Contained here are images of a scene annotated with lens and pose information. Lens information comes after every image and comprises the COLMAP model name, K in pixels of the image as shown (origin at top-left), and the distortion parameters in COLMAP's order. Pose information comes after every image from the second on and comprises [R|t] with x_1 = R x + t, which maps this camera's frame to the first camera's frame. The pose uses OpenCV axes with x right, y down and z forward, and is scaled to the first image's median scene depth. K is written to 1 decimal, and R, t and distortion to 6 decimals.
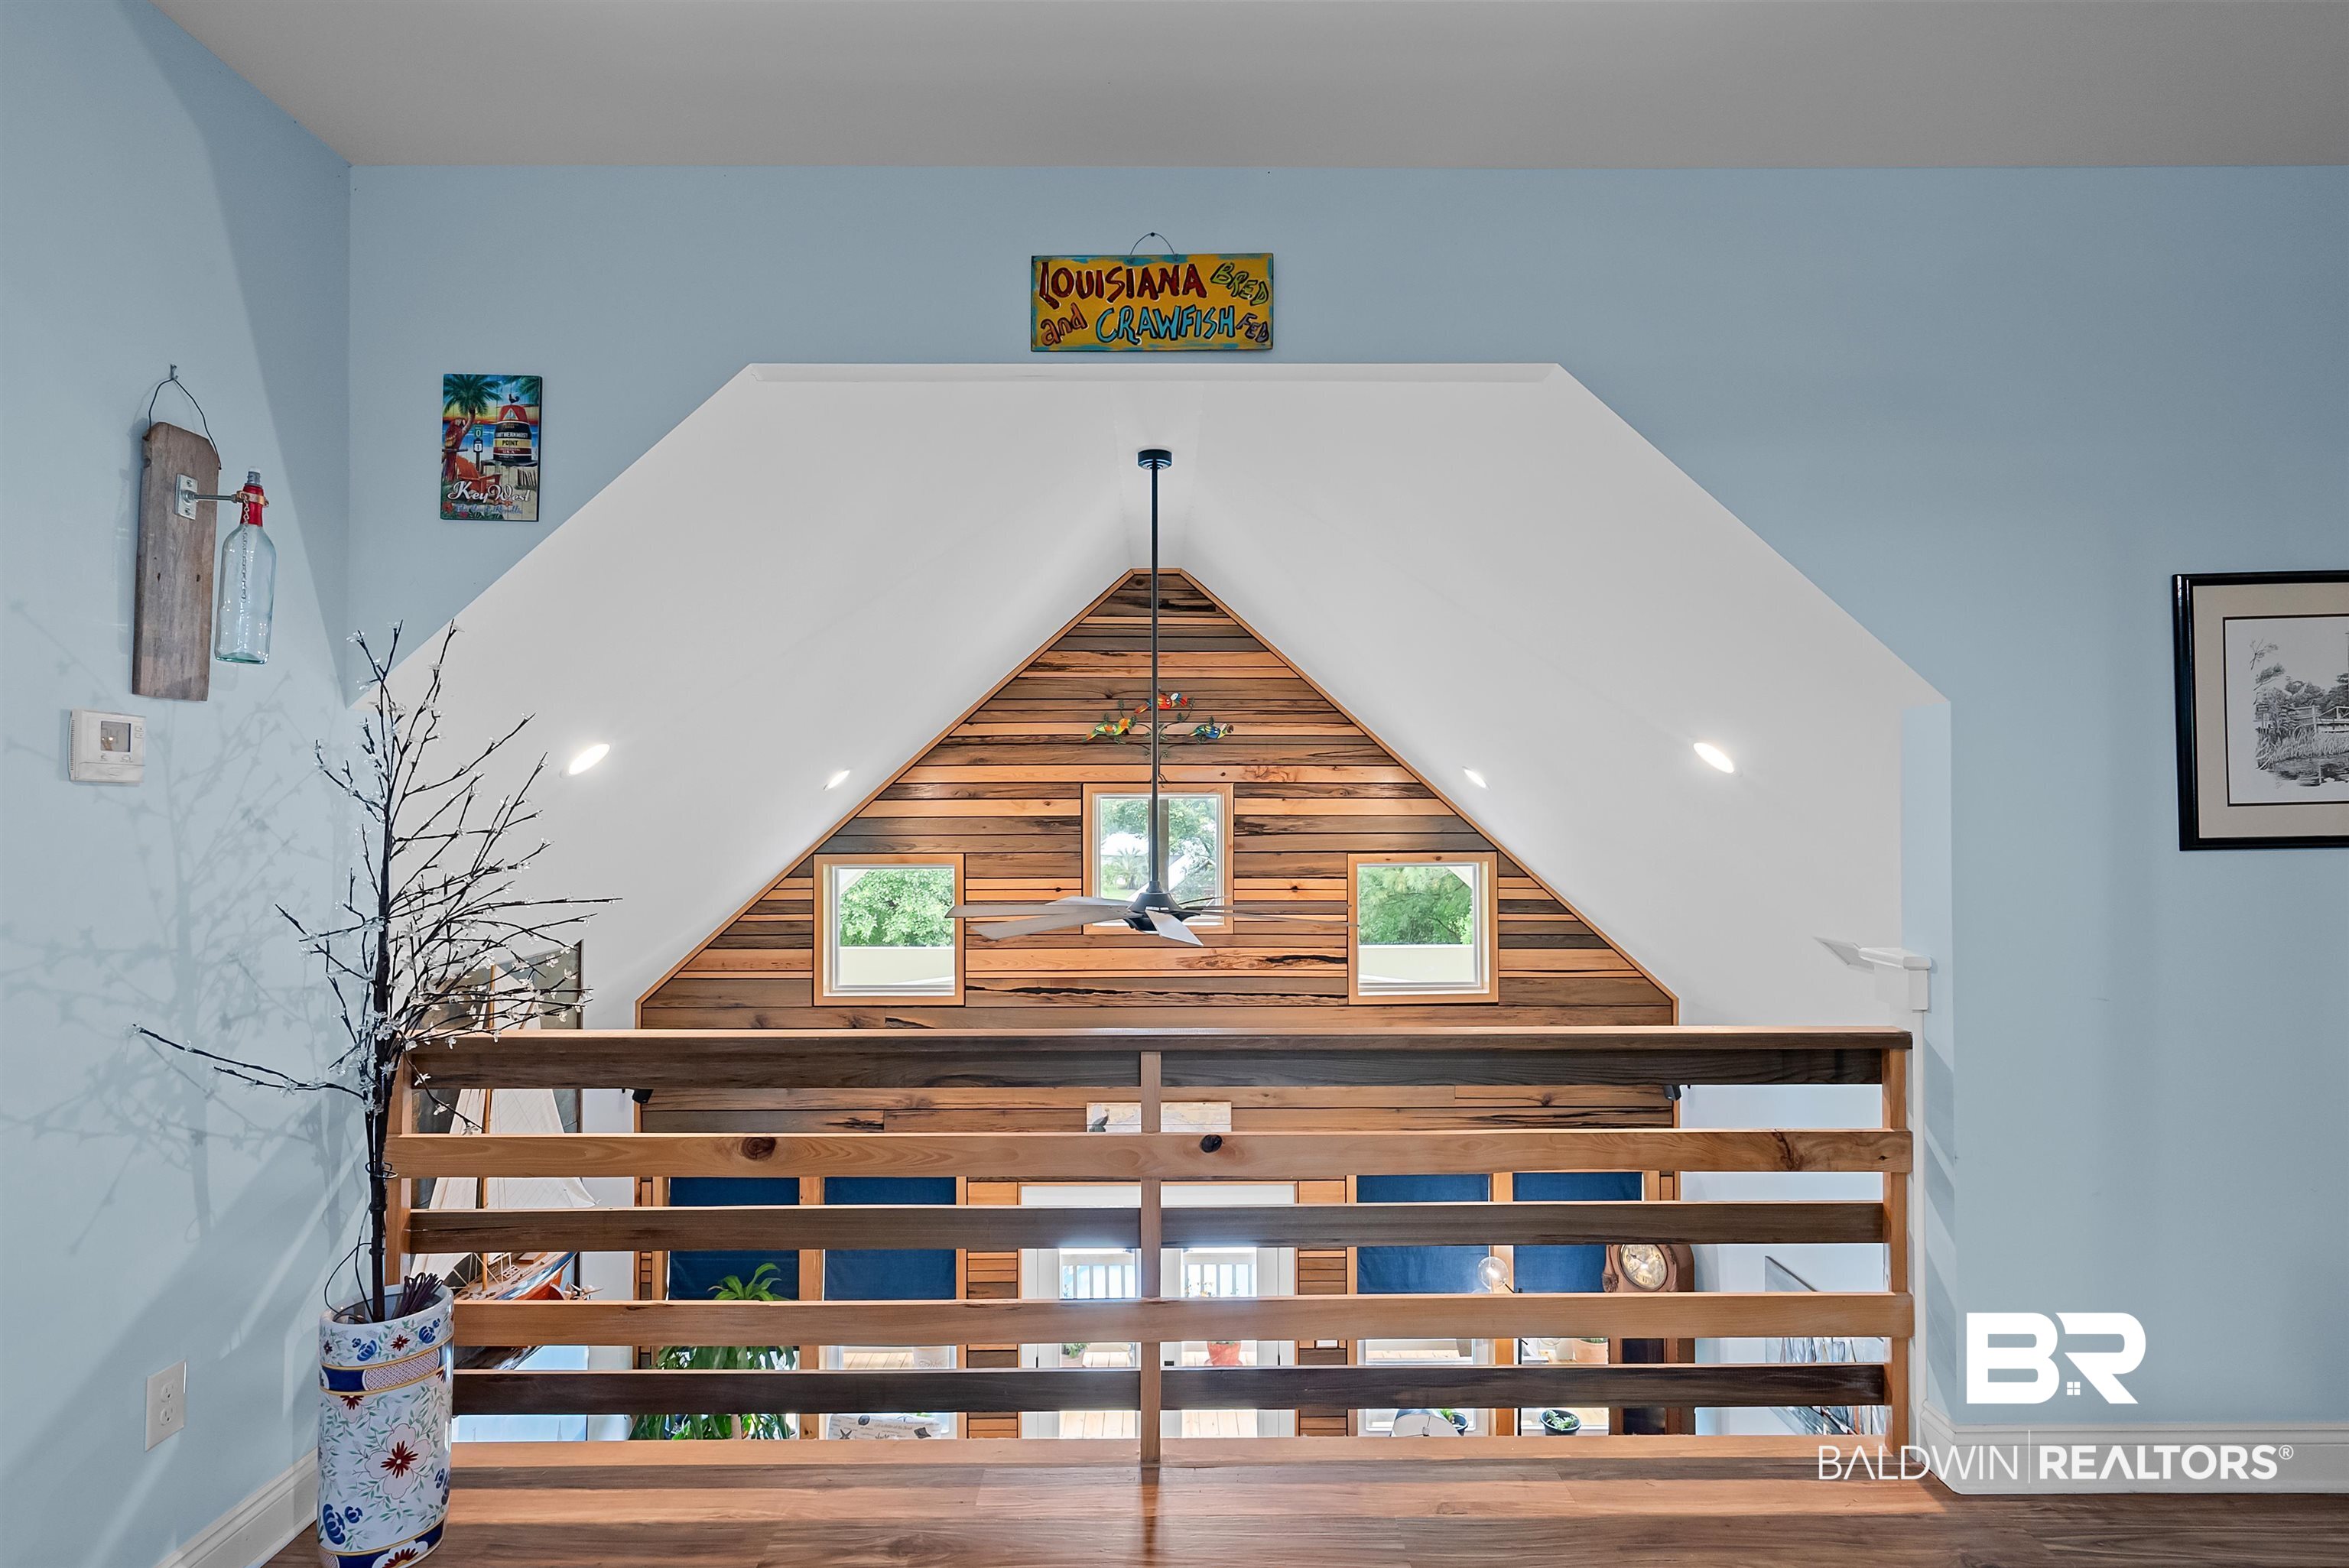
lens RADIAL K [[1239.5, 0, 1163.5], [0, 1239.5, 790.9], [0, 0, 1]] dist [-0.001393, 0.001976]
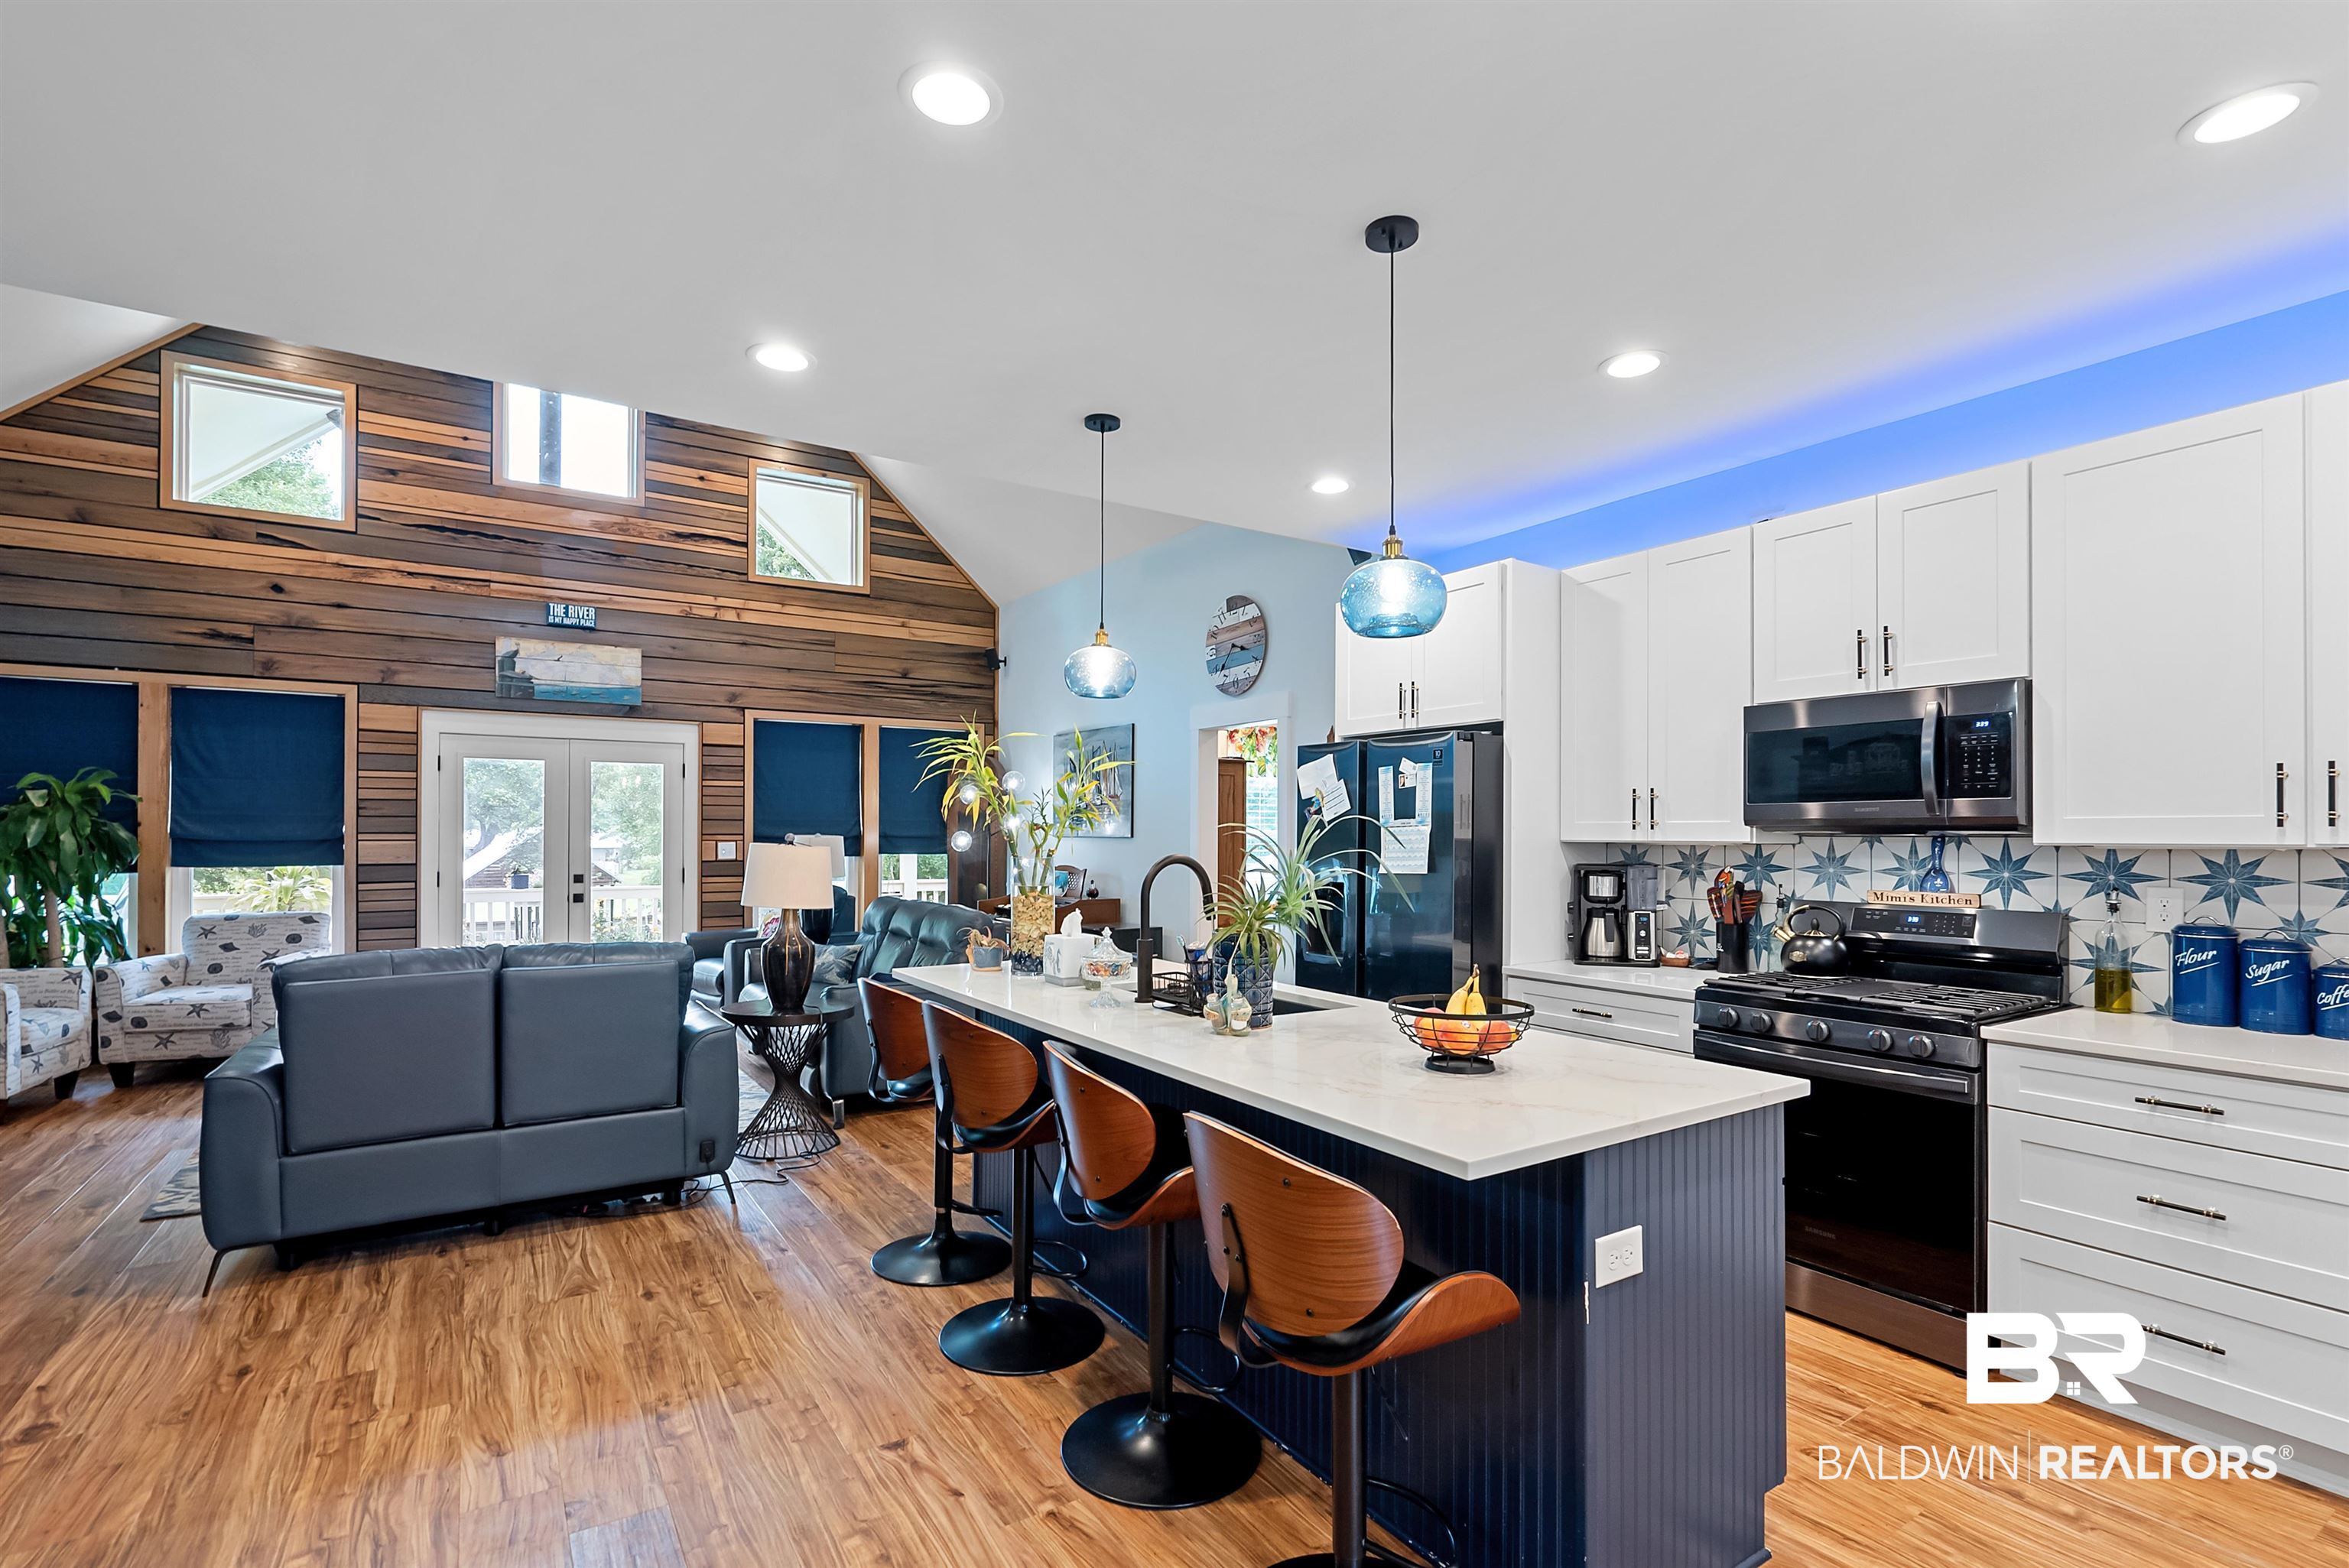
lens RADIAL K [[1073.2, 0, 1176.1], [0, 1073.2, 825.7], [0, 0, 1]] dist [-0.011265, 0.004738]
pose [[0.841847, 0.007458, 0.539664, -0.063697], [-0.010822, 0.999937, 0.003063, 0.407002], [-0.539607, -0.008419, 0.841875, -0.118943]]
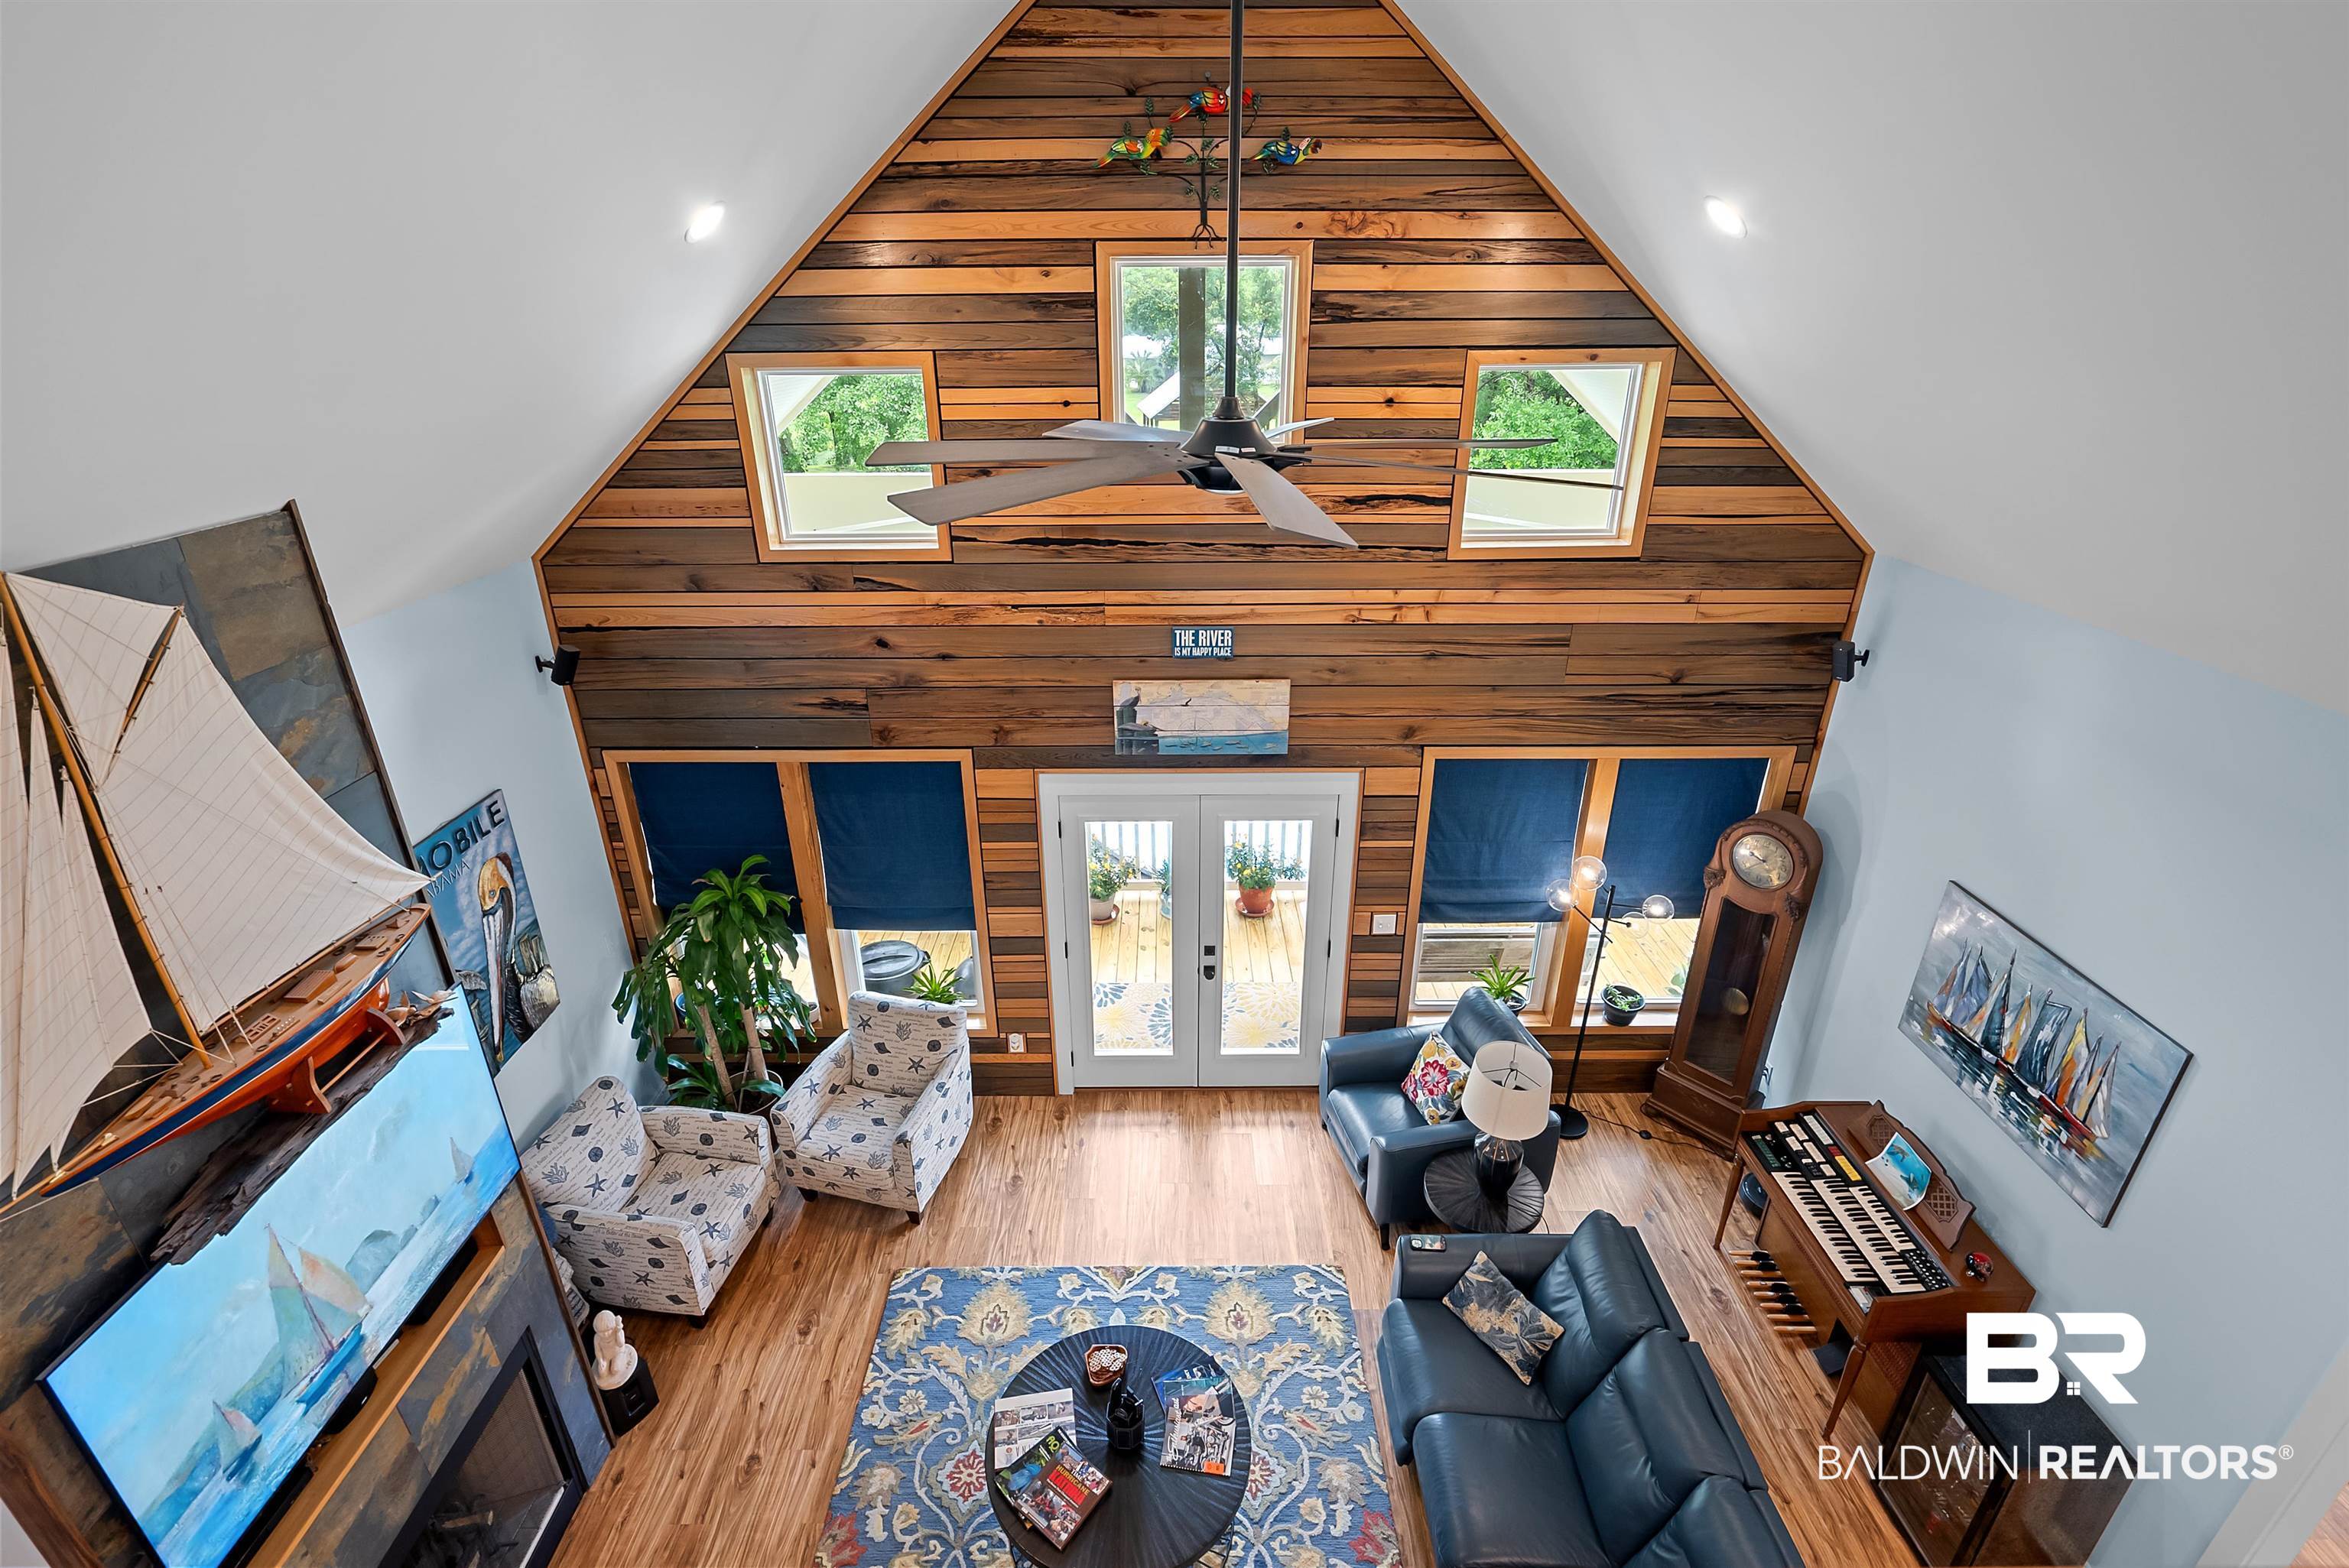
lens RADIAL K [[1073.2, 0, 1171.4], [0, 1073.2, 788.3], [0, 0, 1]] dist [-0.011265, 0.004738]
pose [[0.999942, 0.001983, -0.010550, -0.015729], [0.002721, 0.903874, 0.427791, 0.014541], [0.010385, -0.427795, 0.903816, 0.332296]]
